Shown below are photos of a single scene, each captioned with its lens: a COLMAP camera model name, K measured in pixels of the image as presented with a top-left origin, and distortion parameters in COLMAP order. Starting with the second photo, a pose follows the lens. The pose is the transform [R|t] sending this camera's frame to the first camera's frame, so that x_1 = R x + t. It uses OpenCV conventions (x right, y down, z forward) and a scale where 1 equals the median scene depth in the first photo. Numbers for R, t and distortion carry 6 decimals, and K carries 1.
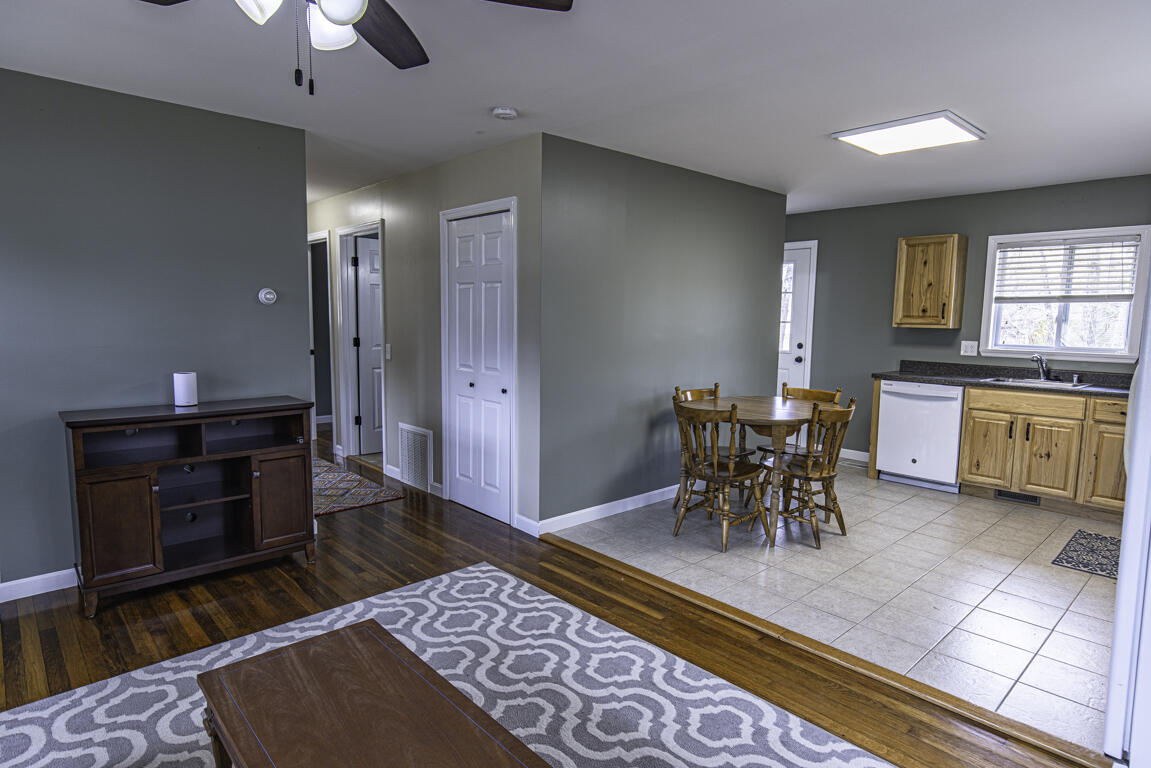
lens RADIAL K [[644.9, 0, 582.2], [0, 644.9, 383.1], [0, 0, 1]] dist [0.002081, -0.000029]
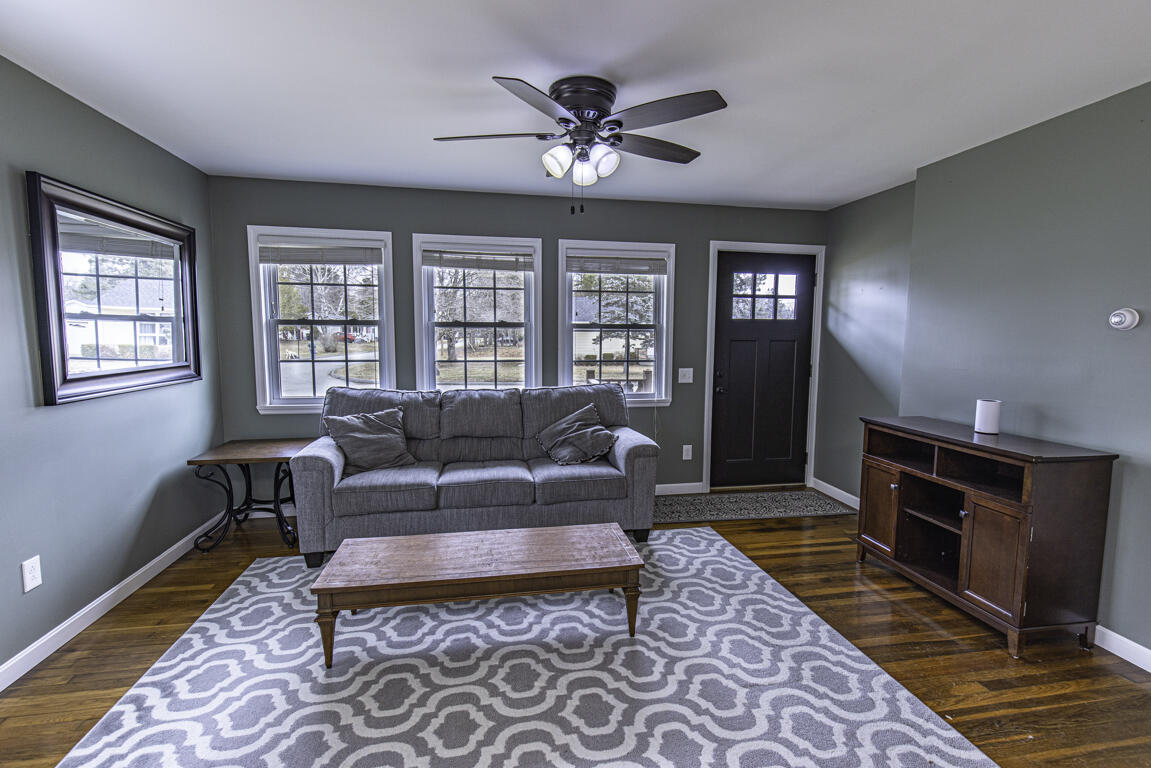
lens RADIAL K [[525.1, 0, 582.6], [0, 525.1, 378.7], [0, 0, 1]] dist [0.005315, 0.000114]
pose [[-0.534036, 0.061372, -0.843231, 0.462160], [-0.099107, 0.985942, 0.134526, -0.108375], [0.839633, 0.155412, -0.520446, 1.007080]]
